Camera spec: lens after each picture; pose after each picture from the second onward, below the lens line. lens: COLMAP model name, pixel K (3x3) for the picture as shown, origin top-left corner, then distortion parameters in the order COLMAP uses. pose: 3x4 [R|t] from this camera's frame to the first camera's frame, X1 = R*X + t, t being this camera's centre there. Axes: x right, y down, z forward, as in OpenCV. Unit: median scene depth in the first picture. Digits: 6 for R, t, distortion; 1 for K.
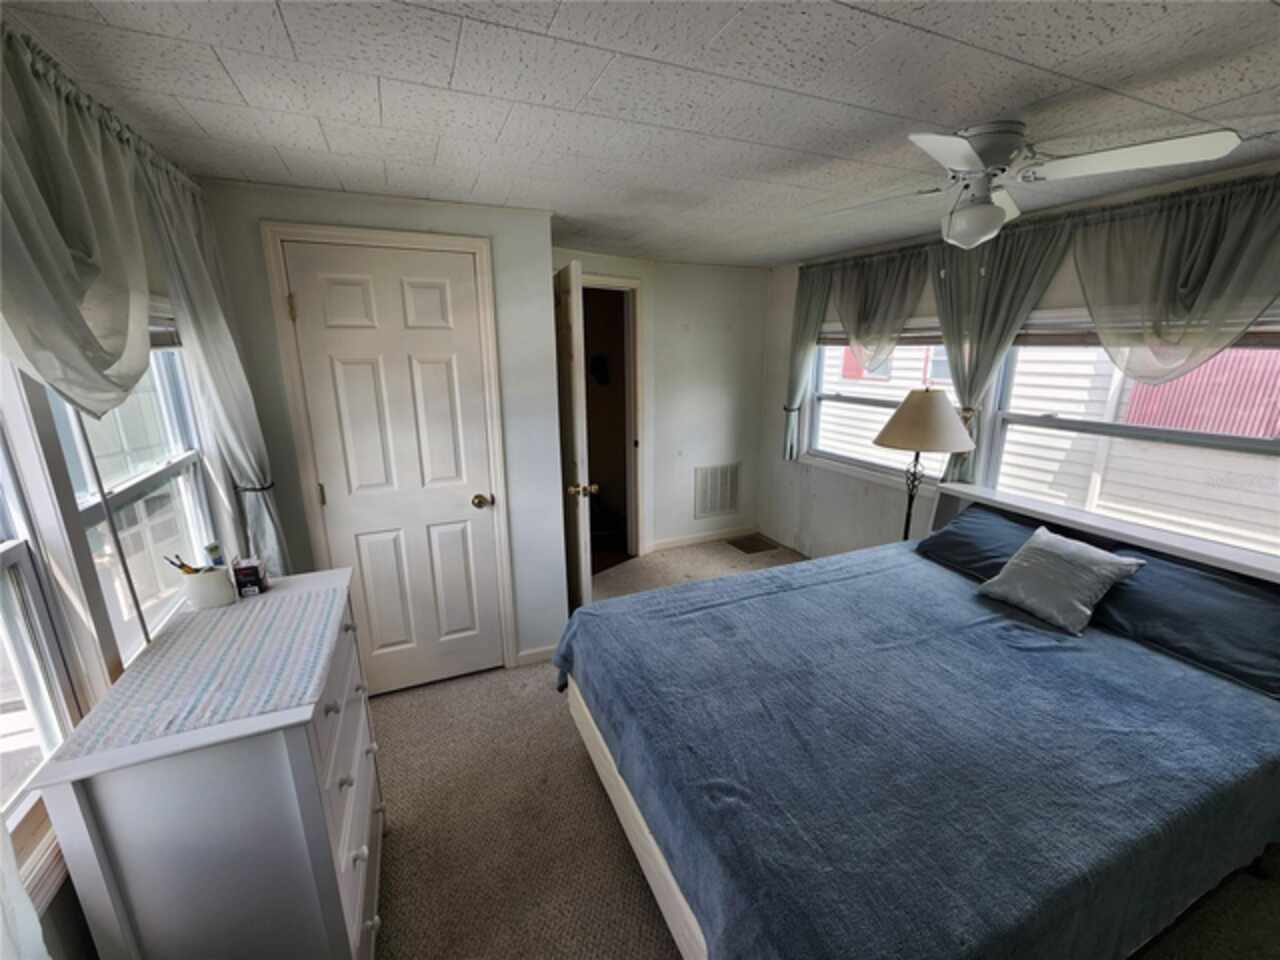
lens RADIAL K [[521.1, 0, 650.4], [0, 521.1, 482.0], [0, 0, 1]] dist [0.021254, 0.000004]
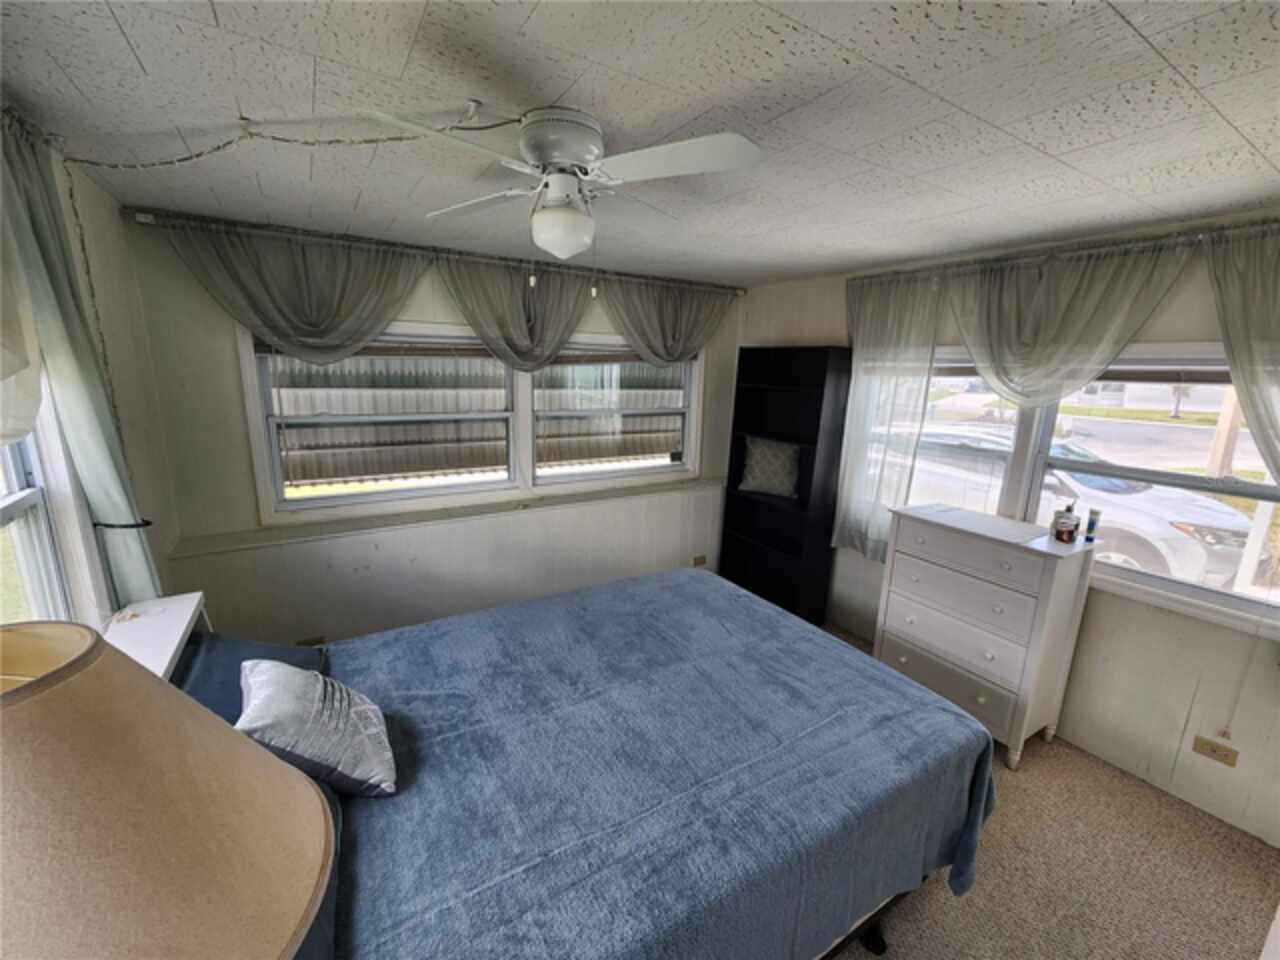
lens RADIAL K [[529.0, 0, 640.0], [0, 529.0, 480.0], [0, 0, 1]] dist [-0.001160, -0.000143]
pose [[0.994689, 0.009498, 0.102491, -0.115928], [-0.005141, 0.999075, -0.042699, -0.060720], [-0.102802, 0.041946, 0.993817, 0.230356]]
